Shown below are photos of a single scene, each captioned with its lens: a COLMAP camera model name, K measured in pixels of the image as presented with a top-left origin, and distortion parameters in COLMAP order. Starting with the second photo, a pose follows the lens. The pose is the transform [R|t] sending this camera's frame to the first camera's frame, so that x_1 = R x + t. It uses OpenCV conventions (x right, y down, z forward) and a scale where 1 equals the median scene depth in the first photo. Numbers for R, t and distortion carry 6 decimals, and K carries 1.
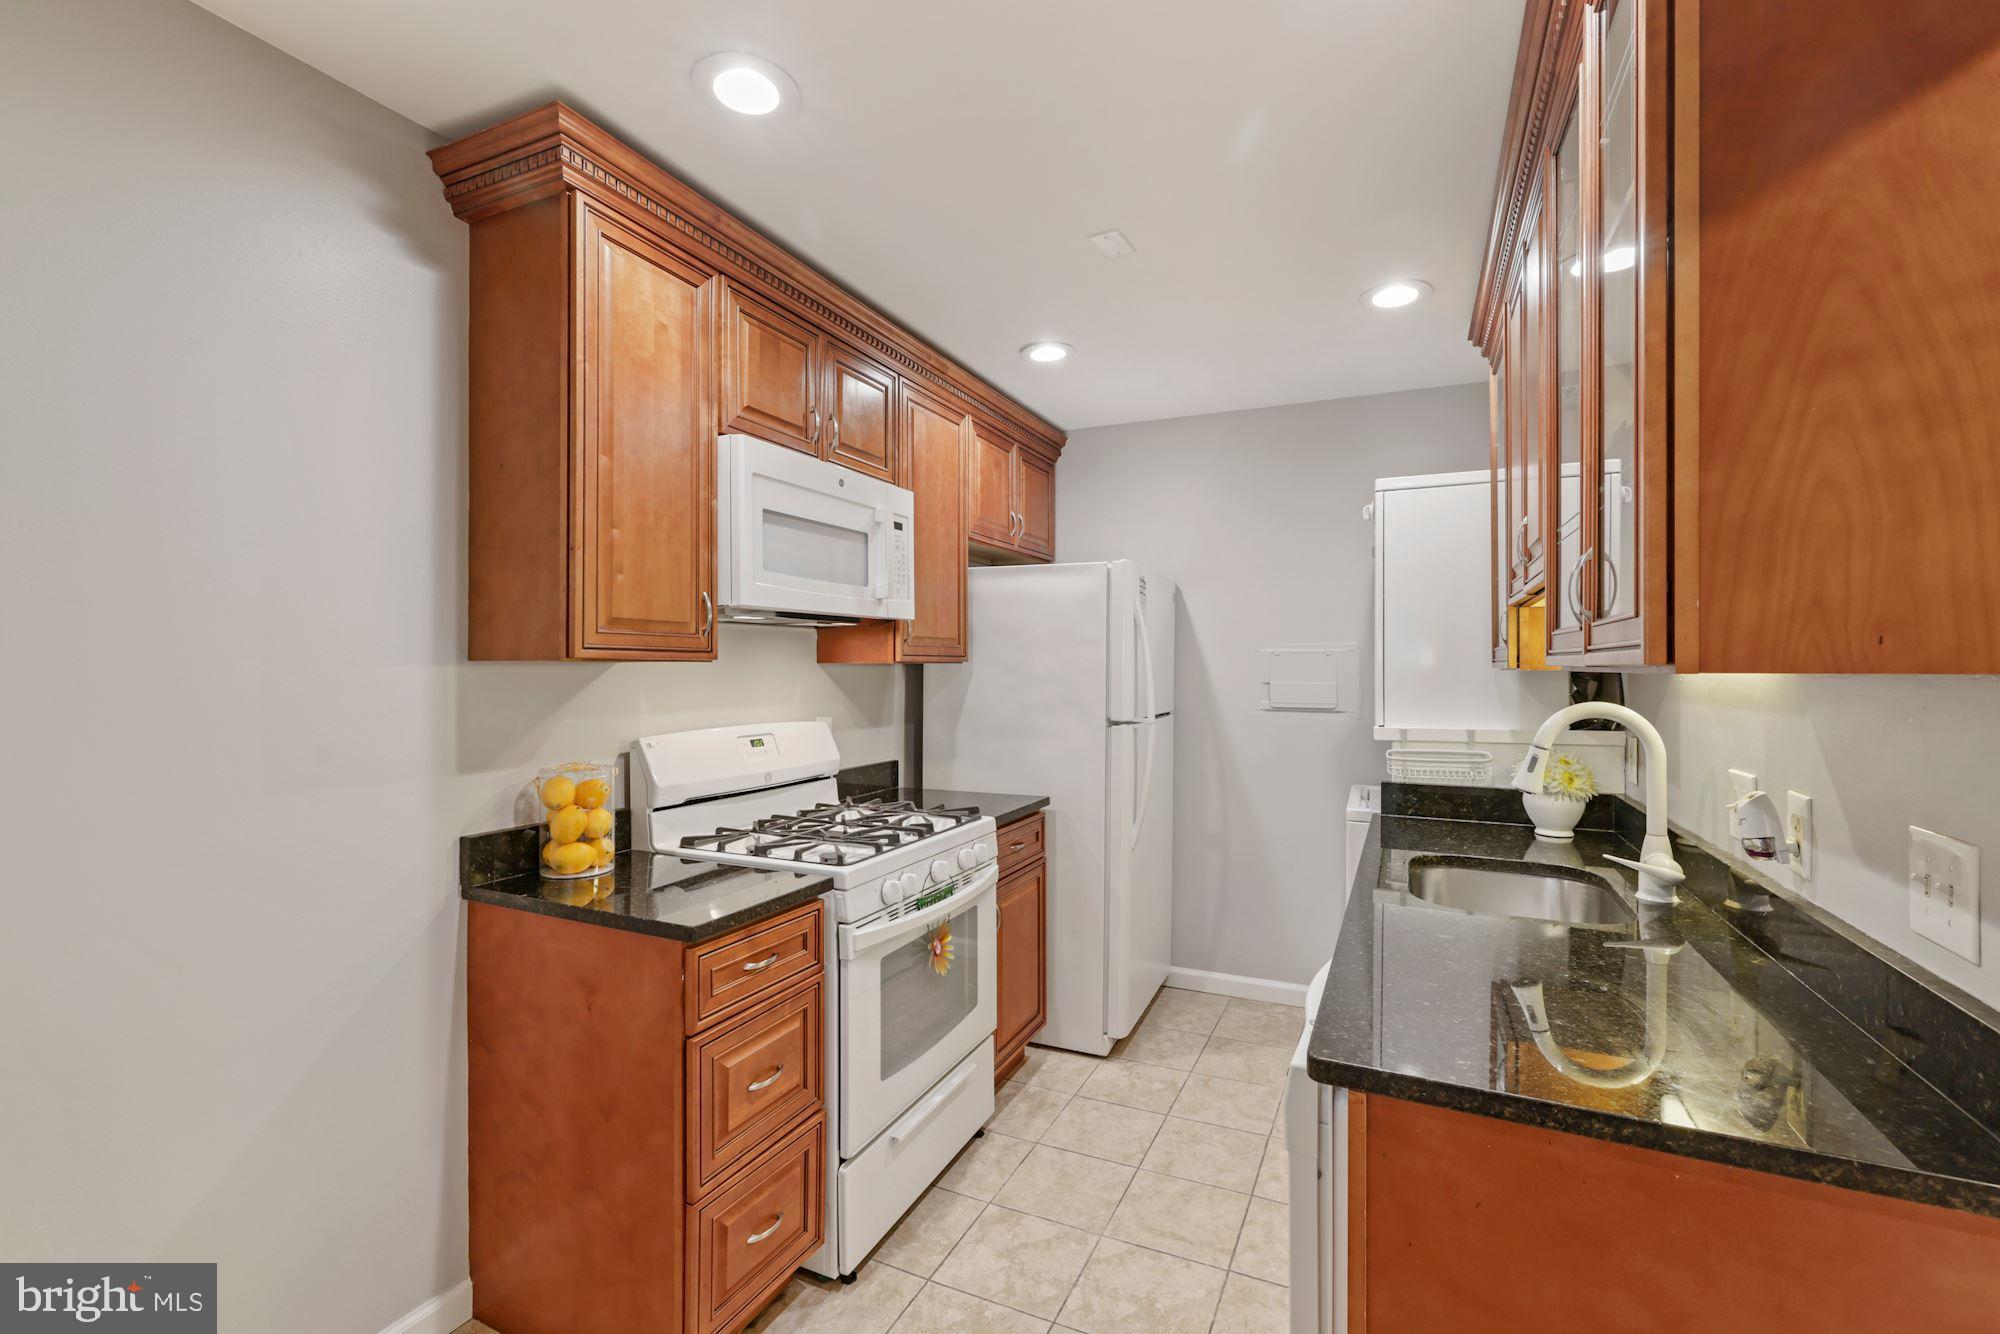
lens RADIAL K [[836.0, 0, 990.0], [0, 836.0, 661.4], [0, 0, 1]] dist [-0.004184, 0.000695]
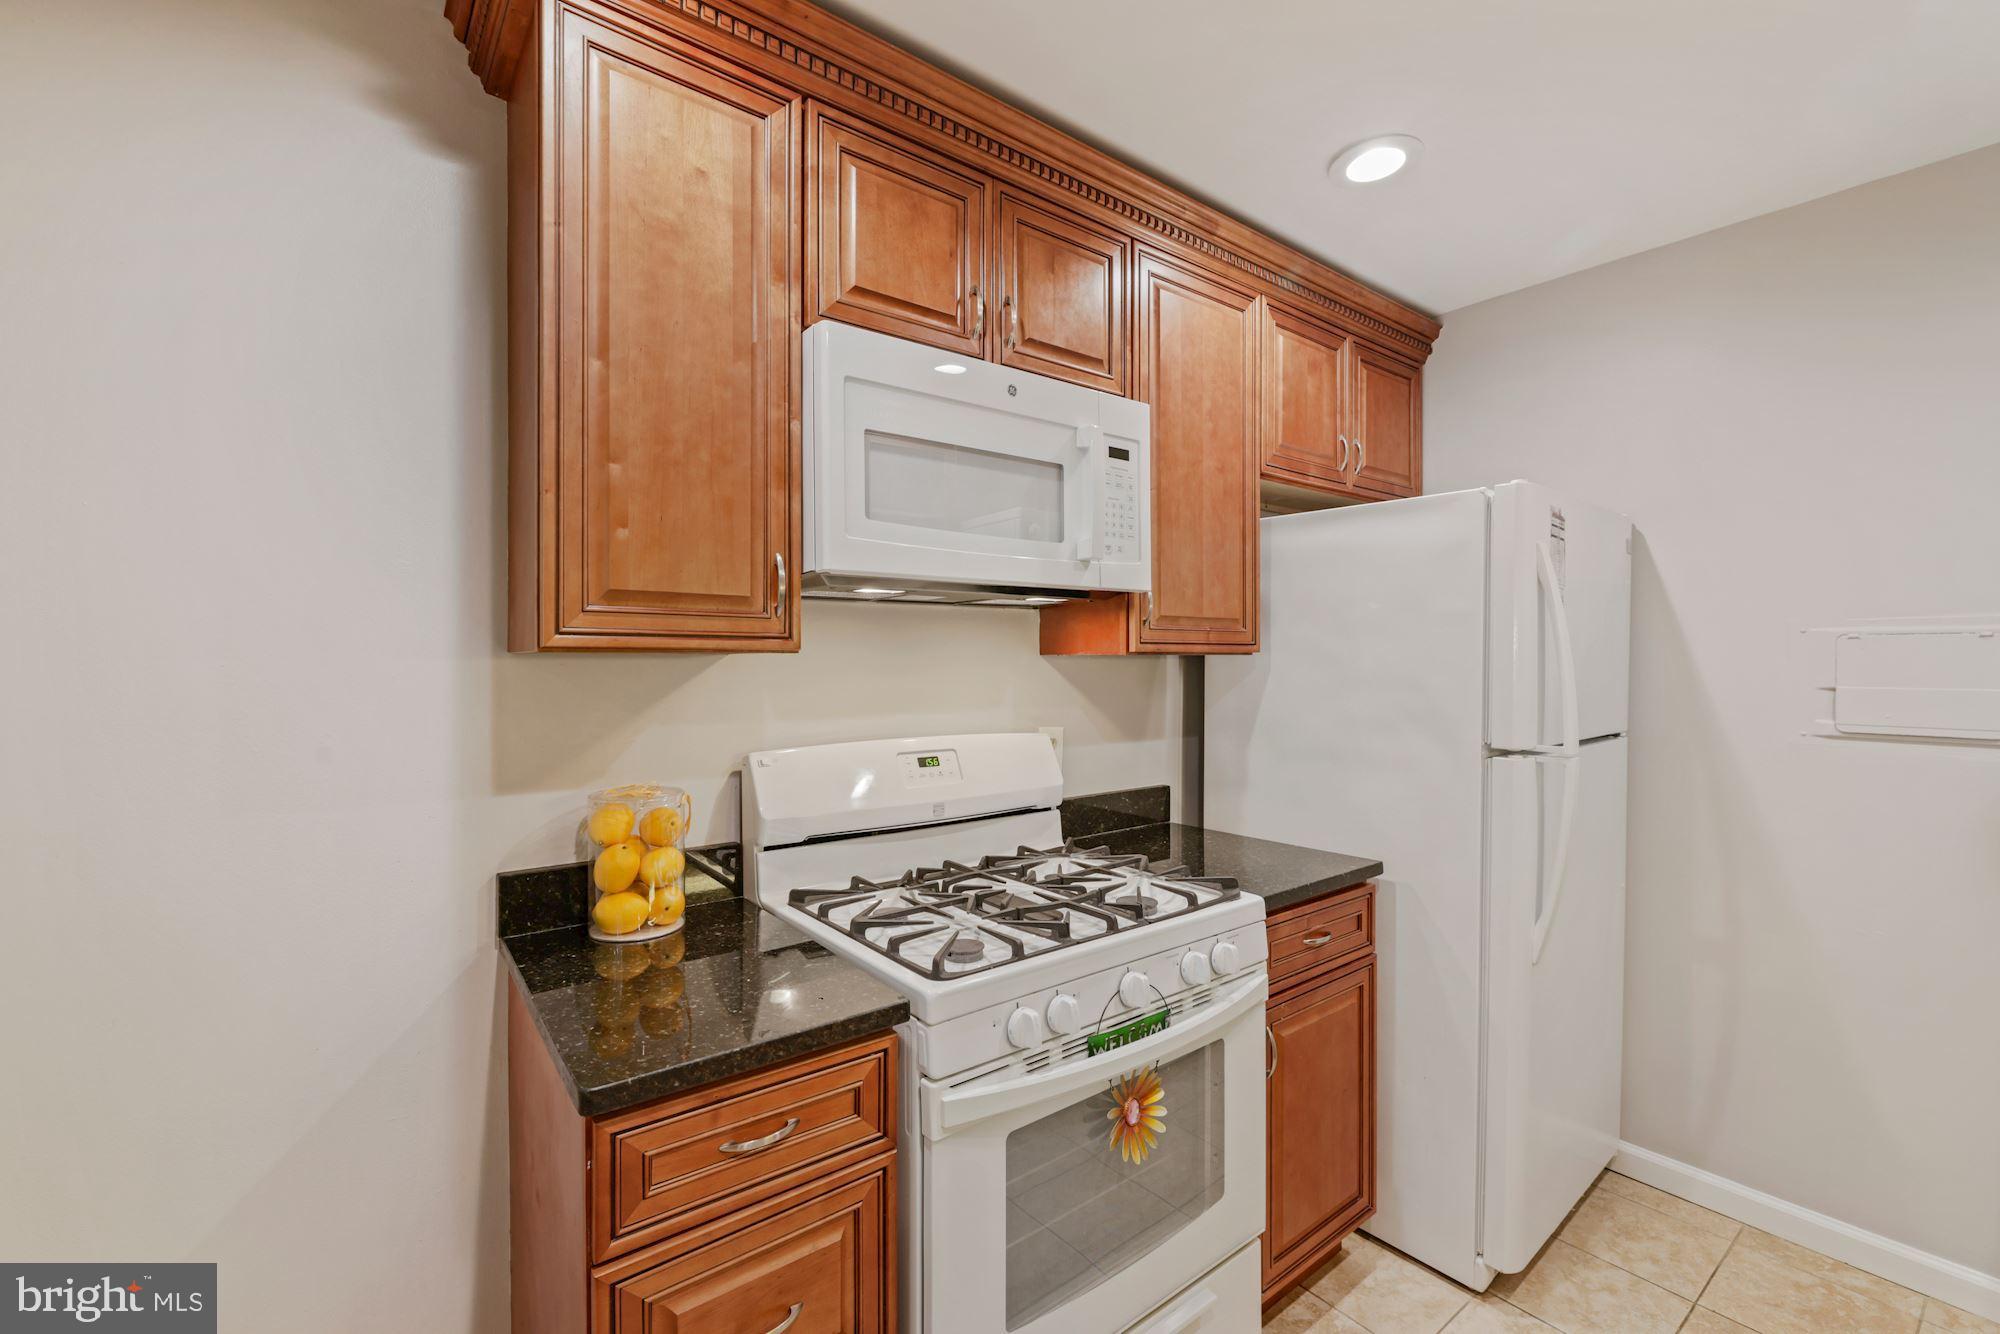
lens RADIAL K [[836.0, 0, 1002.2], [0, 836.0, 663.8], [0, 0, 1]] dist [-0.004184, 0.000695]
pose [[0.899753, 0.001775, -0.436396, 0.101736], [0.002976, 0.999944, 0.010203, 0.002445], [0.436389, -0.010479, 0.899697, 0.341481]]
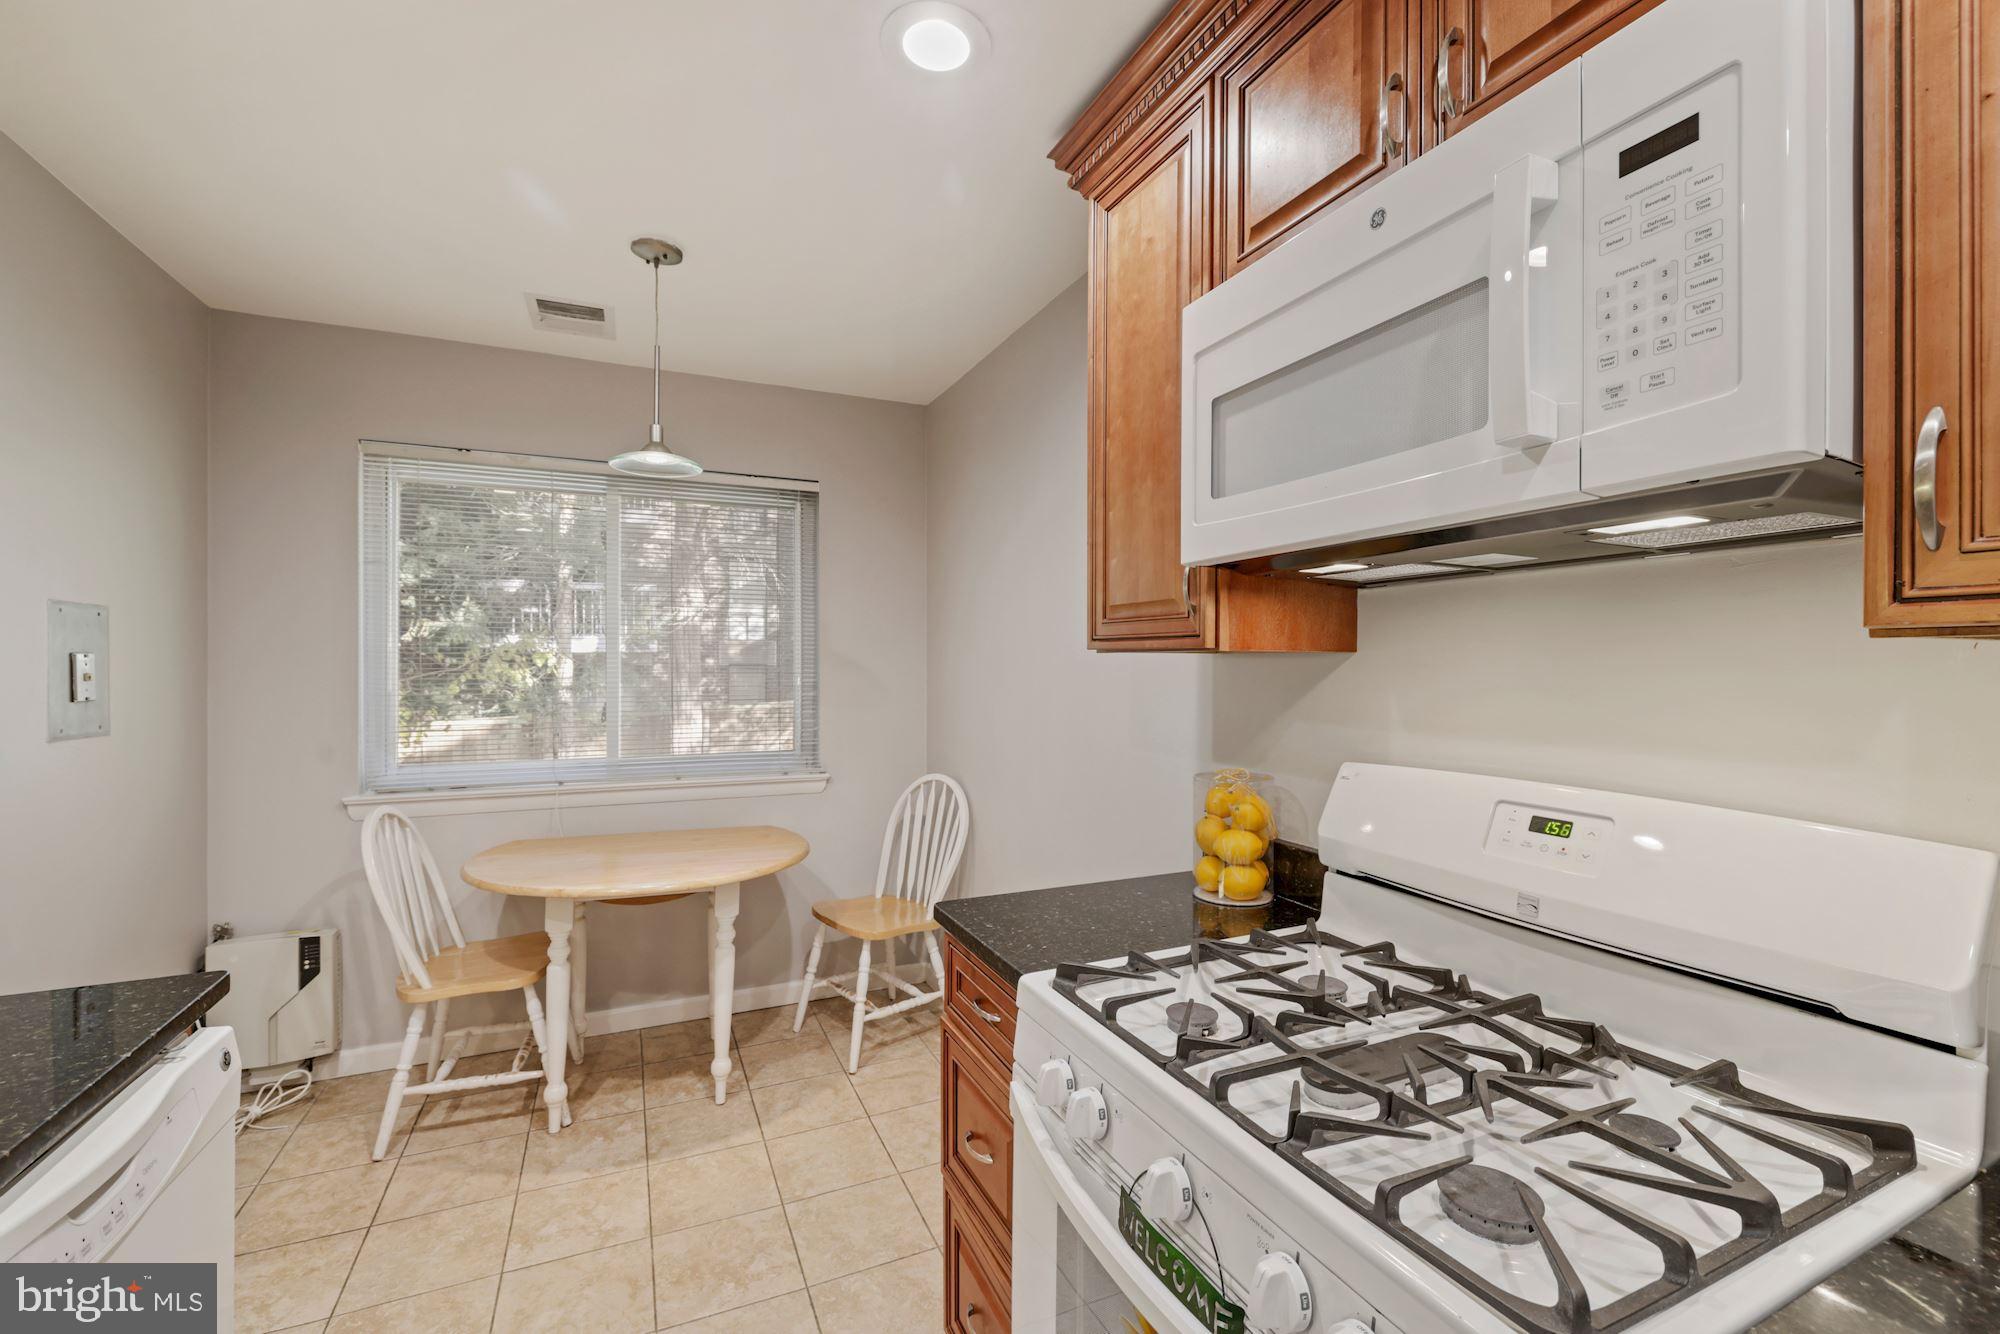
lens RADIAL K [[836.0, 0, 1009.1], [0, 836.0, 666.4], [0, 0, 1]] dist [-0.004184, 0.000695]
pose [[-0.621220, 0.001431, -0.783635, 0.240621], [0.002708, 0.999996, -0.000321, 0.010464], [0.783632, -0.002322, -0.621222, 1.002272]]
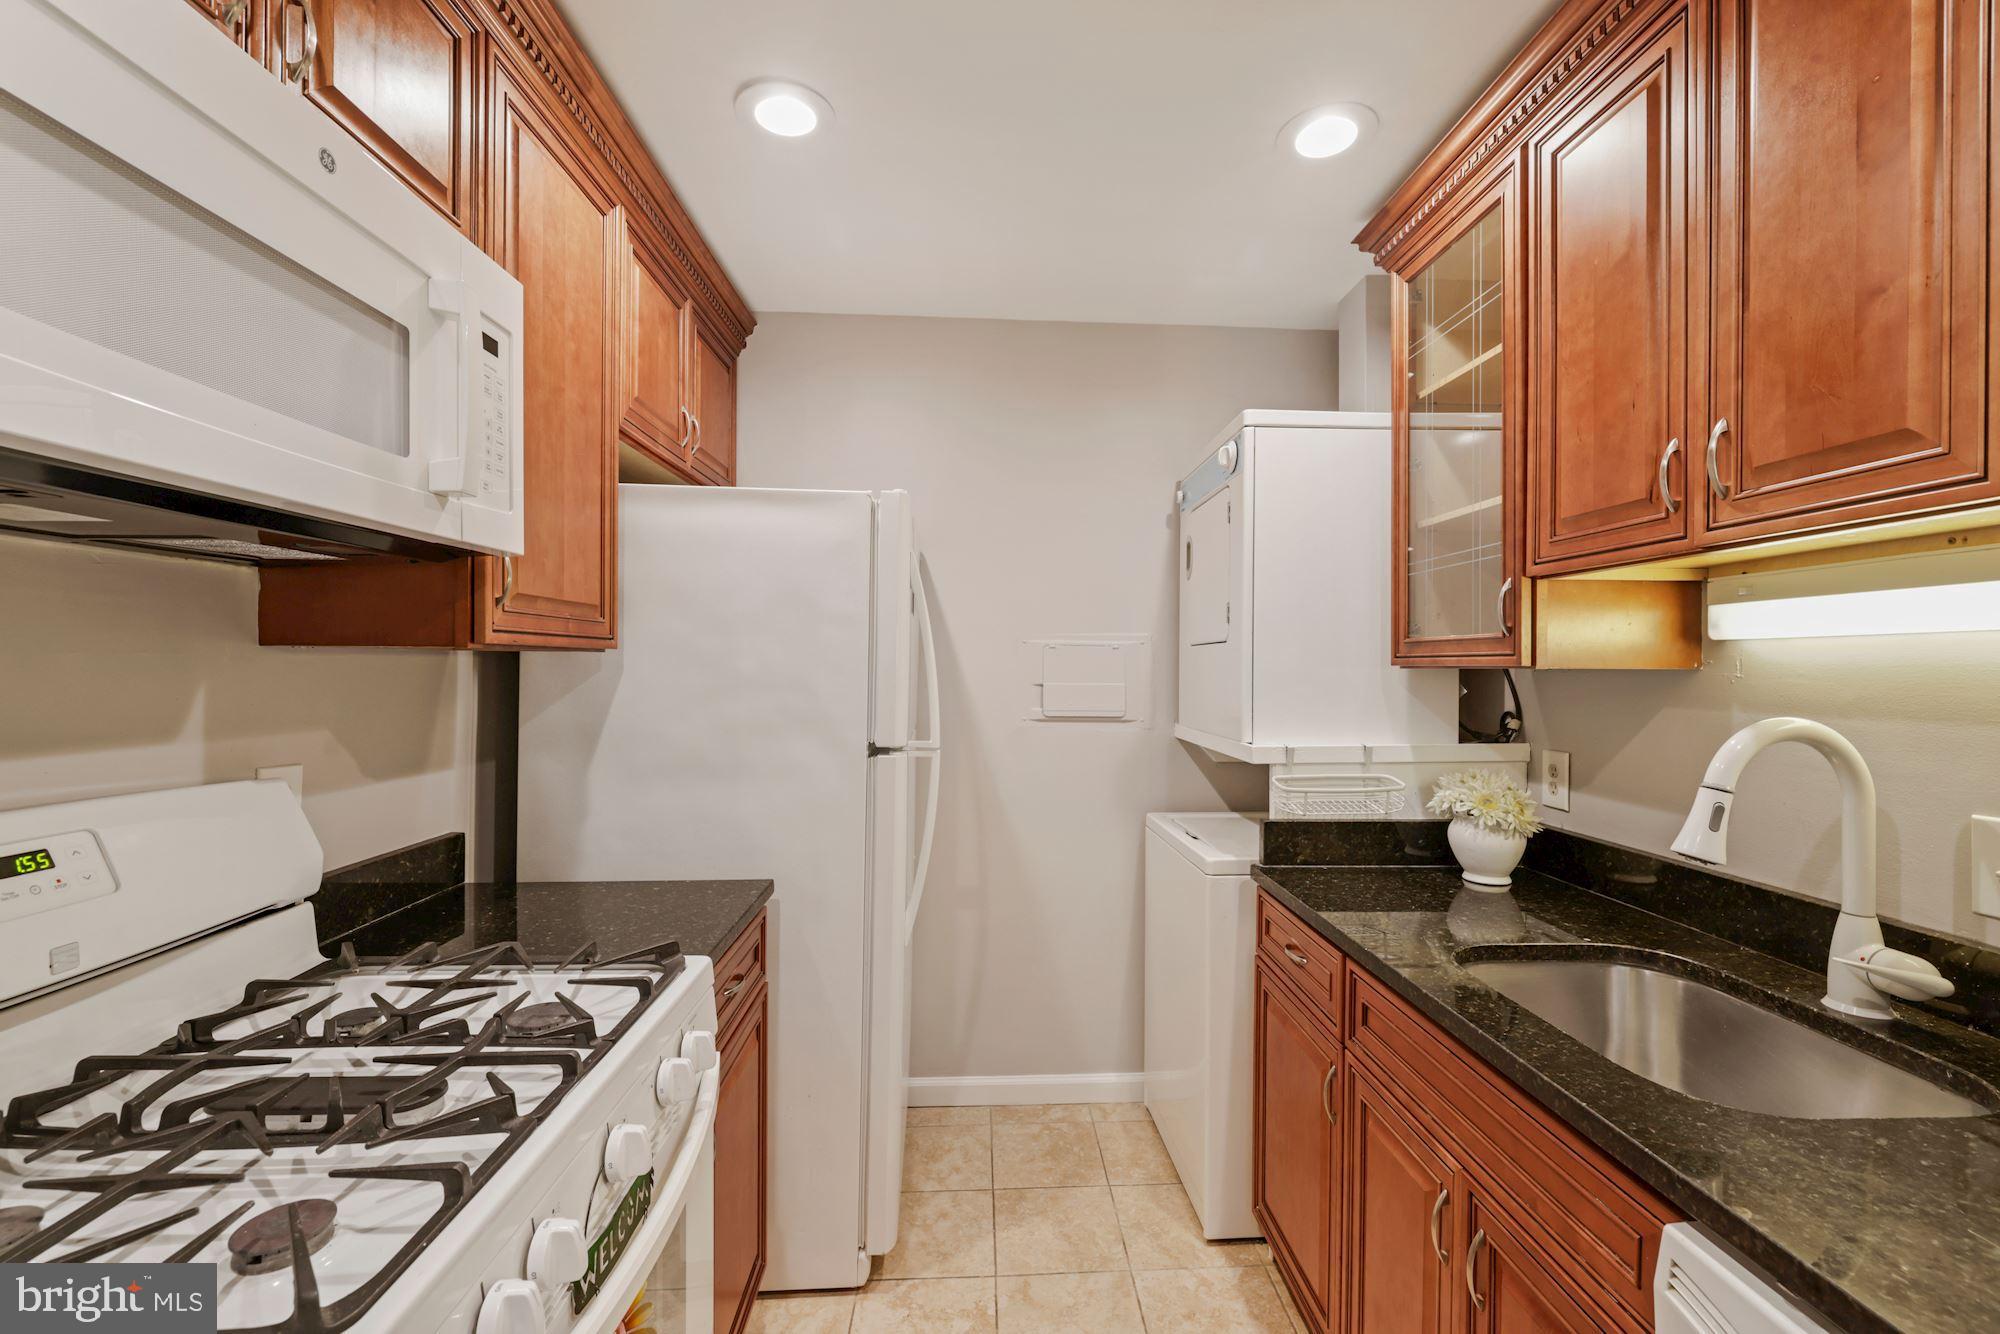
lens RADIAL K [[836.0, 0, 1007.8], [0, 836.0, 668.4], [0, 0, 1]] dist [-0.004184, 0.000695]
pose [[0.875766, 0.006278, 0.482695, -0.080405], [-0.011420, 0.999905, 0.007715, 0.007122], [-0.482601, -0.012268, 0.875755, 0.468309]]
